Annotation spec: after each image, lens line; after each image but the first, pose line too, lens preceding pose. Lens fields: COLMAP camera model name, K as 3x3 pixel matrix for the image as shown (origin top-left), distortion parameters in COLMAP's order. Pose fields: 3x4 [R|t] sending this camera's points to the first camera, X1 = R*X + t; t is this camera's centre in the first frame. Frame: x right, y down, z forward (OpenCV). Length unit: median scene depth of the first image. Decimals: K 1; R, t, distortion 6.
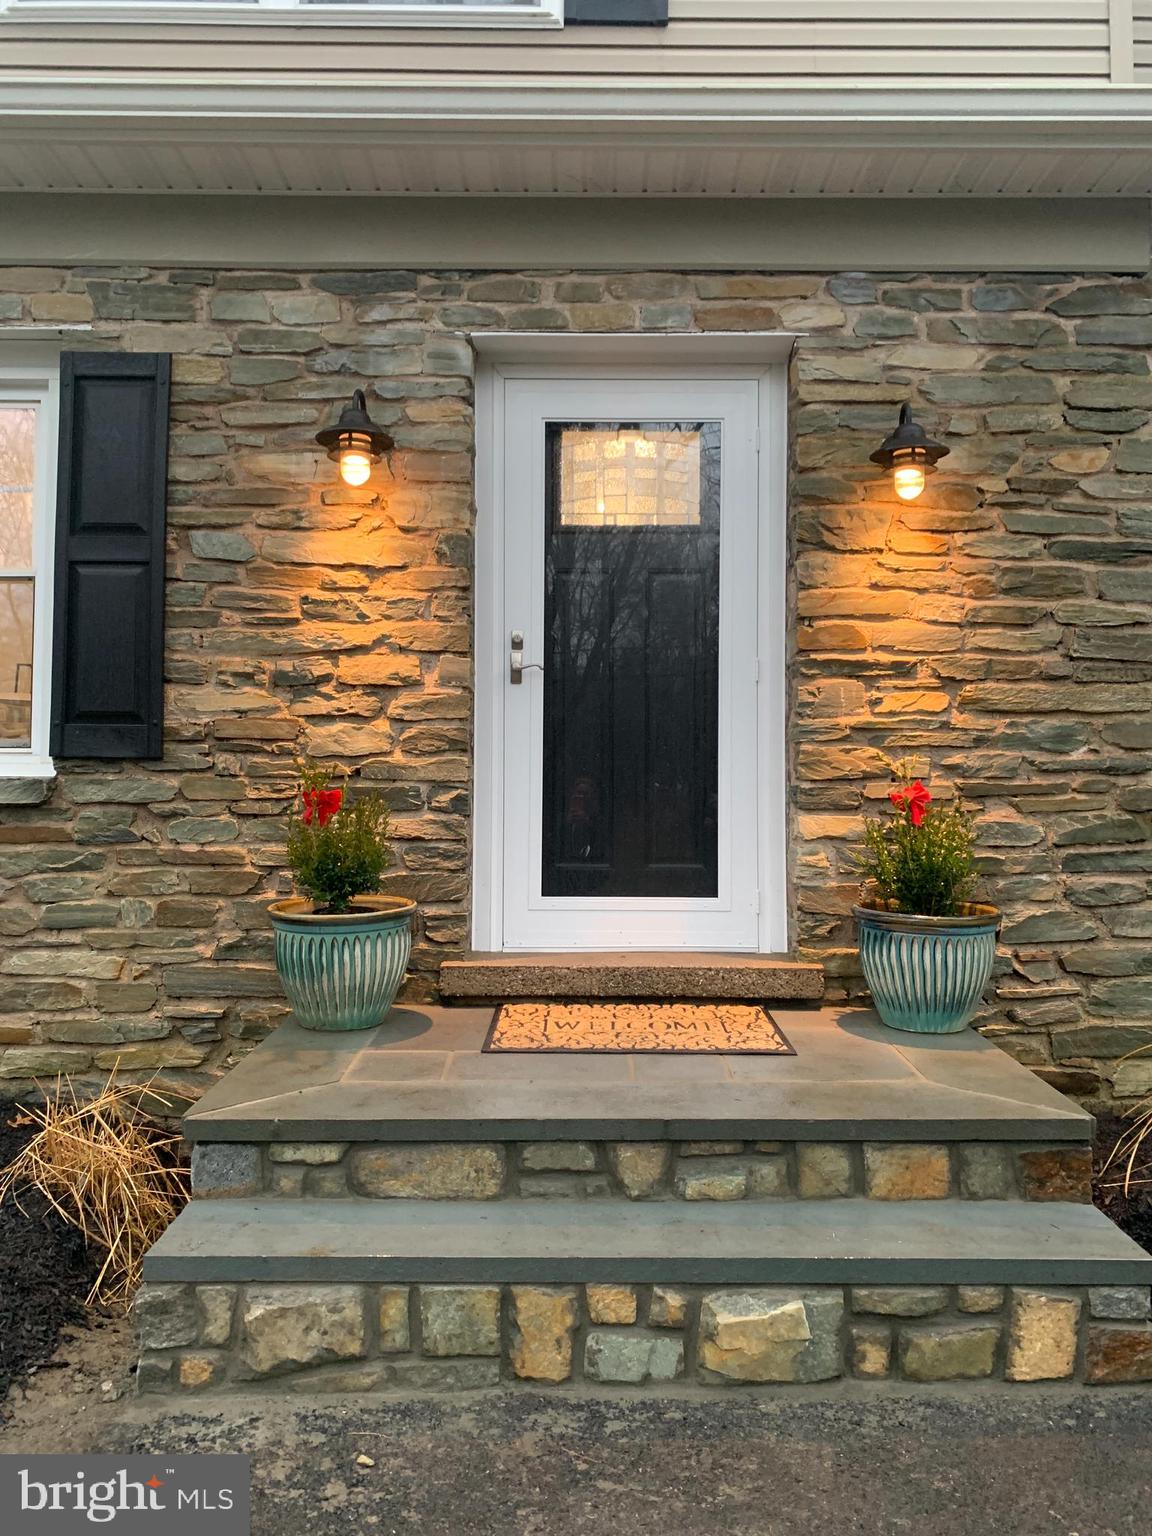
lens RADIAL K [[1156.6, 0, 584.8], [0, 1156.6, 758.0], [0, 0, 1]] dist [0.084490, -0.154666]
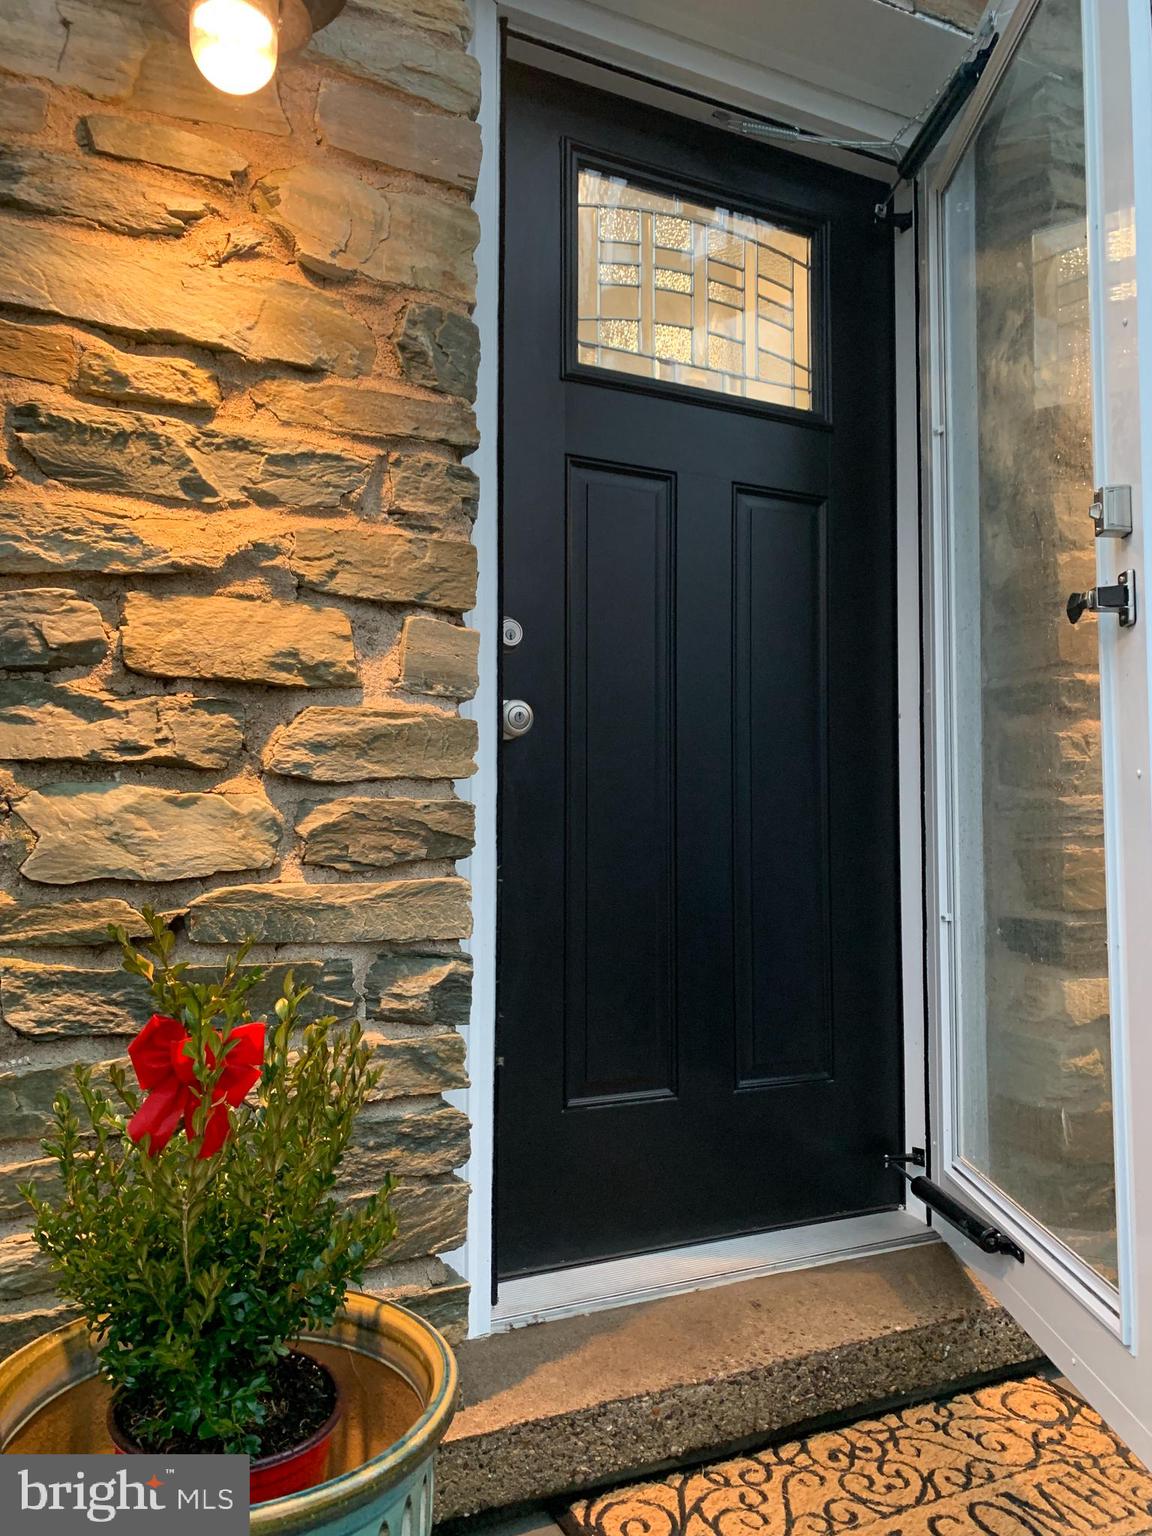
lens RADIAL K [[1176.8, 0, 573.7], [0, 1176.8, 777.3], [0, 0, 1]] dist [0.001363, 0.005410]
pose [[0.892771, 0.021908, 0.449978, -0.249731], [-0.015059, 0.999710, -0.018796, -0.027855], [-0.450259, 0.010004, 0.892842, 0.626601]]
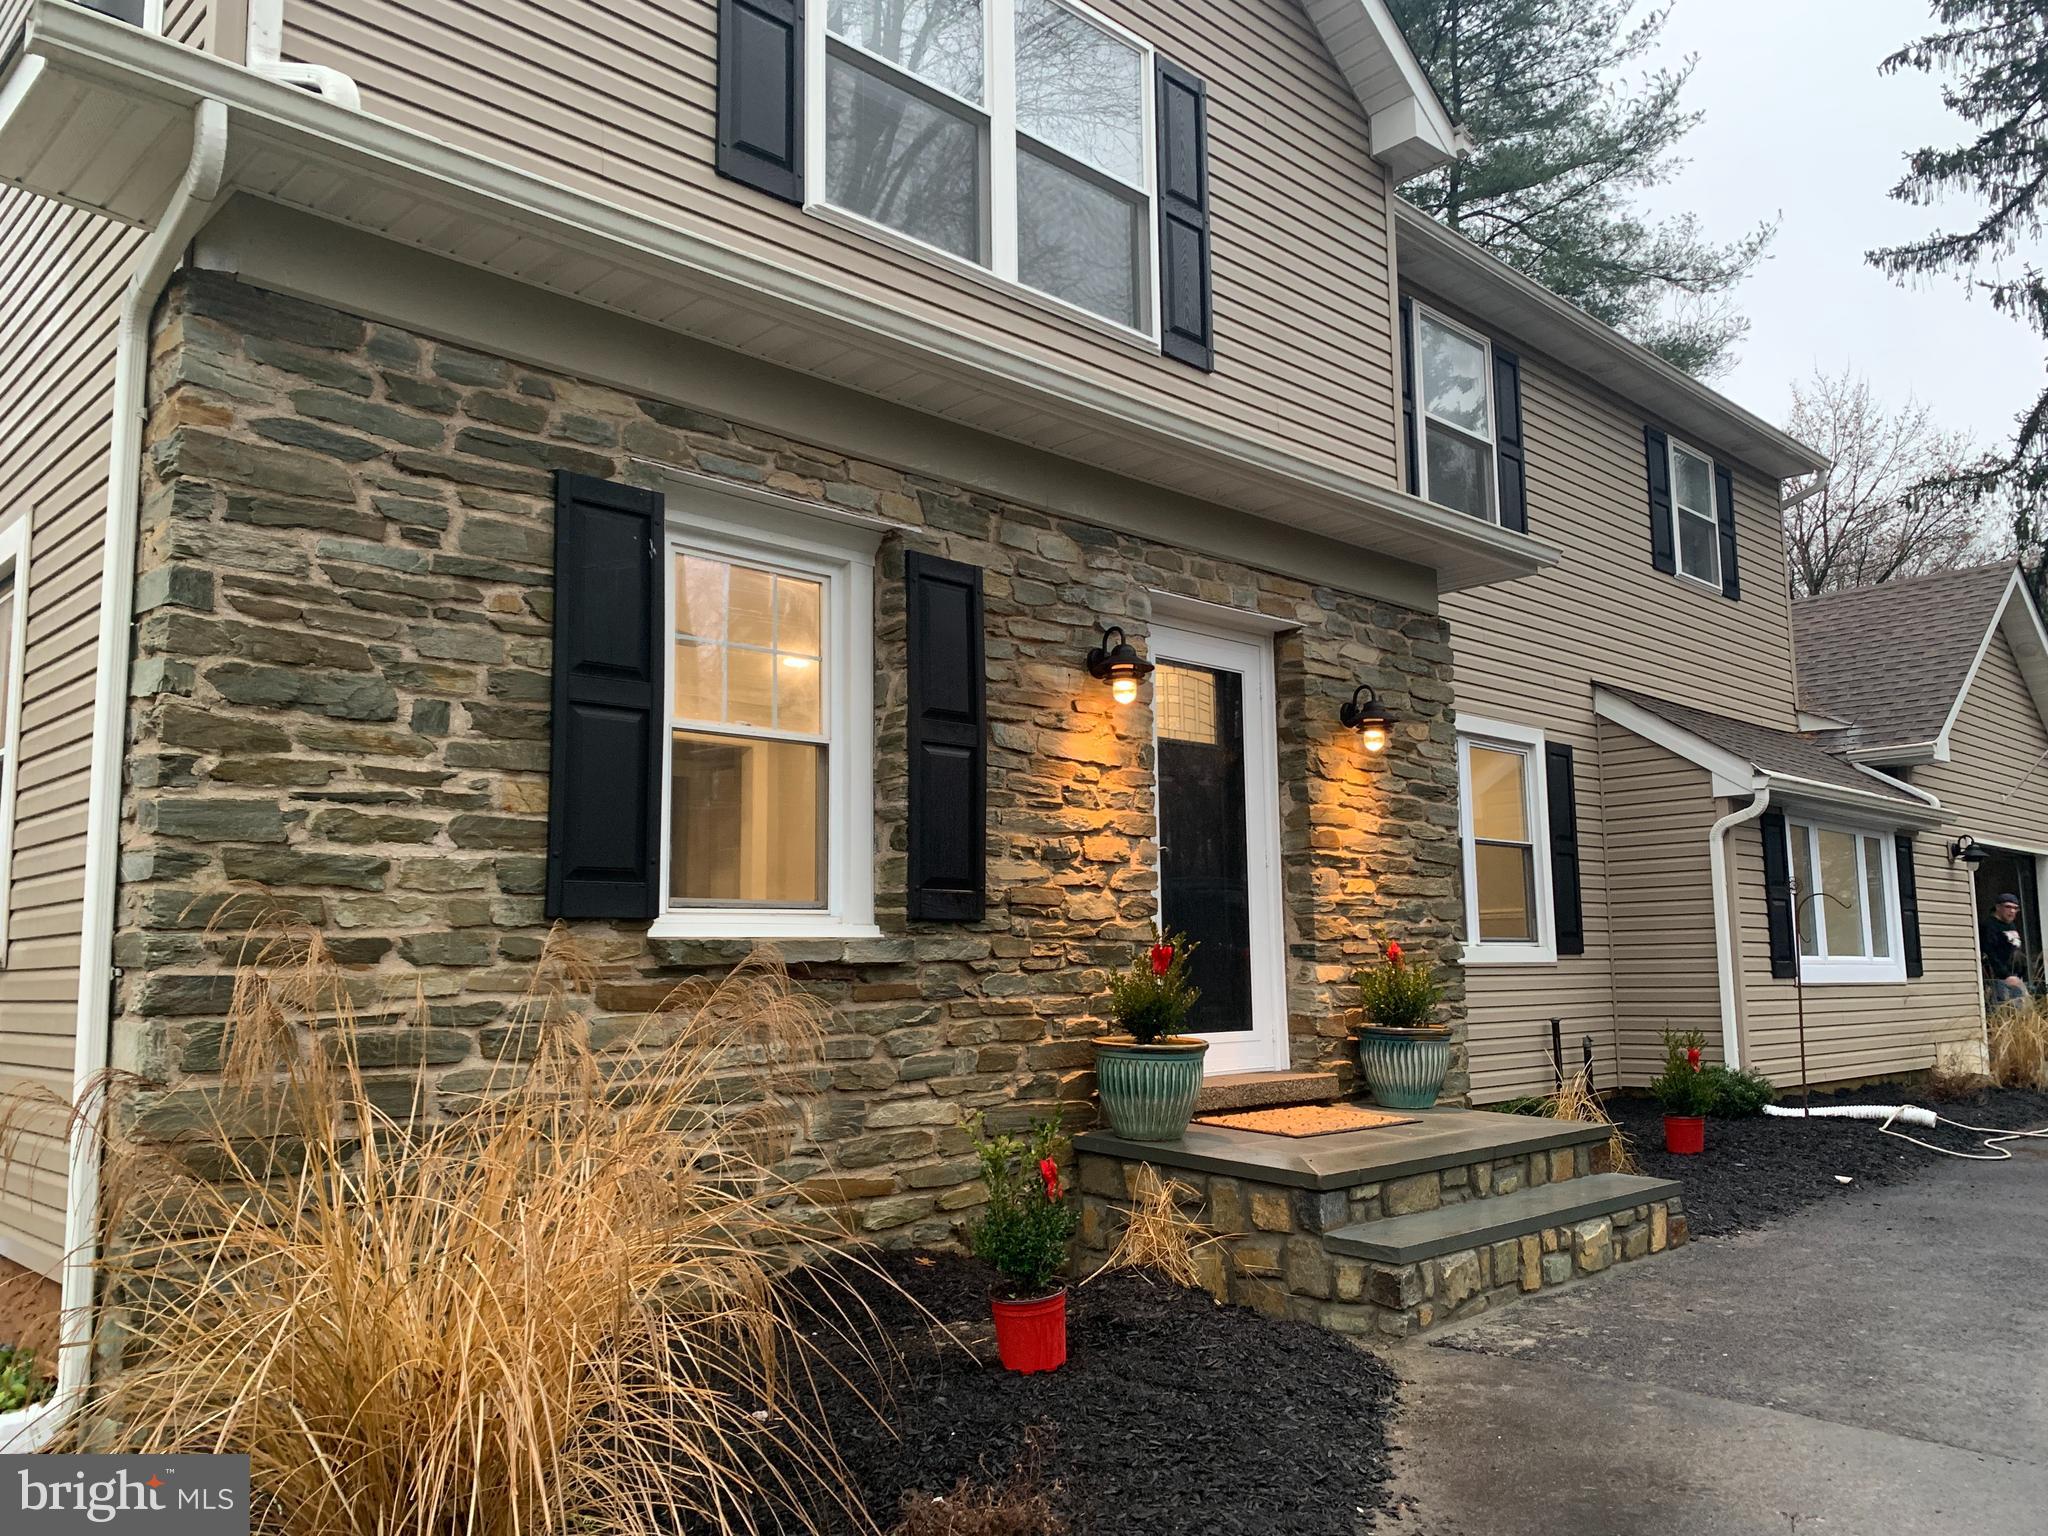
lens RADIAL K [[1554.6, 0, 1043.1], [0, 1554.6, 774.3], [0, 0, 1]] dist [0.147874, -0.328243]
pose [[0.715915, 0.072035, 0.694462, -1.368413], [-0.006543, 0.995312, -0.096497, 0.003993], [-0.698157, 0.064540, 0.713030, -0.124545]]
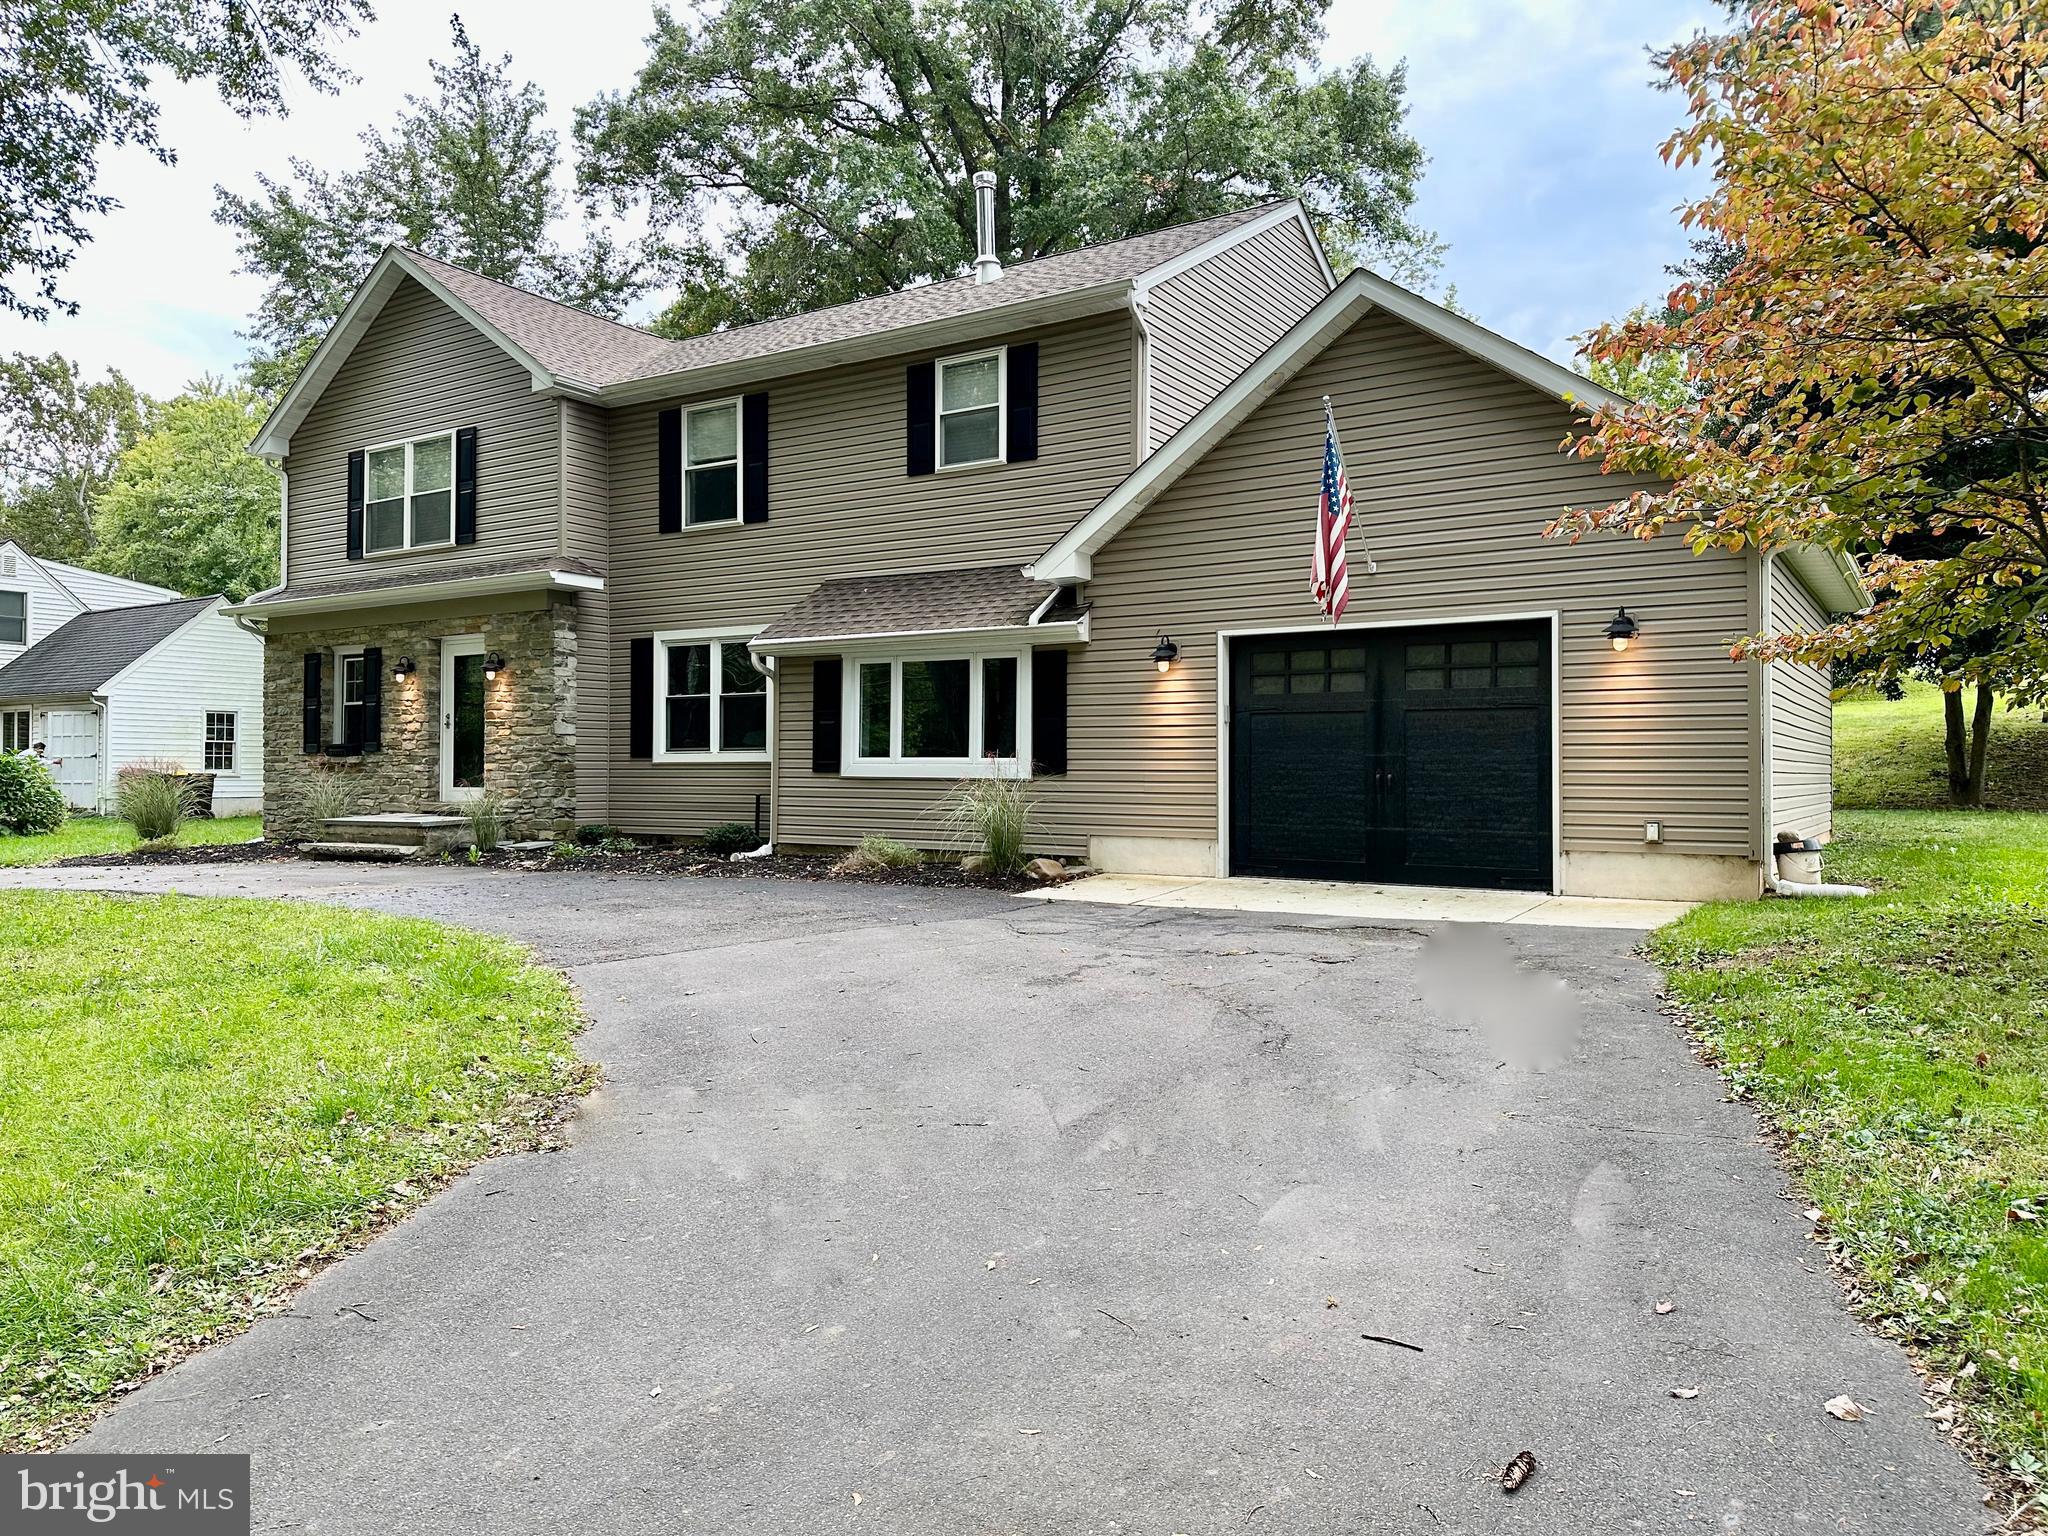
lens RADIAL K [[1457.0, 0, 1024.7], [0, 1457.0, 758.0], [0, 0, 1]] dist [0.047058, -0.105604]
pose [[0.835626, -0.011929, -0.549170, 4.168755], [0.020100, 0.999759, 0.008868, 0.024174], [0.548931, -0.018448, 0.835664, -1.939588]]
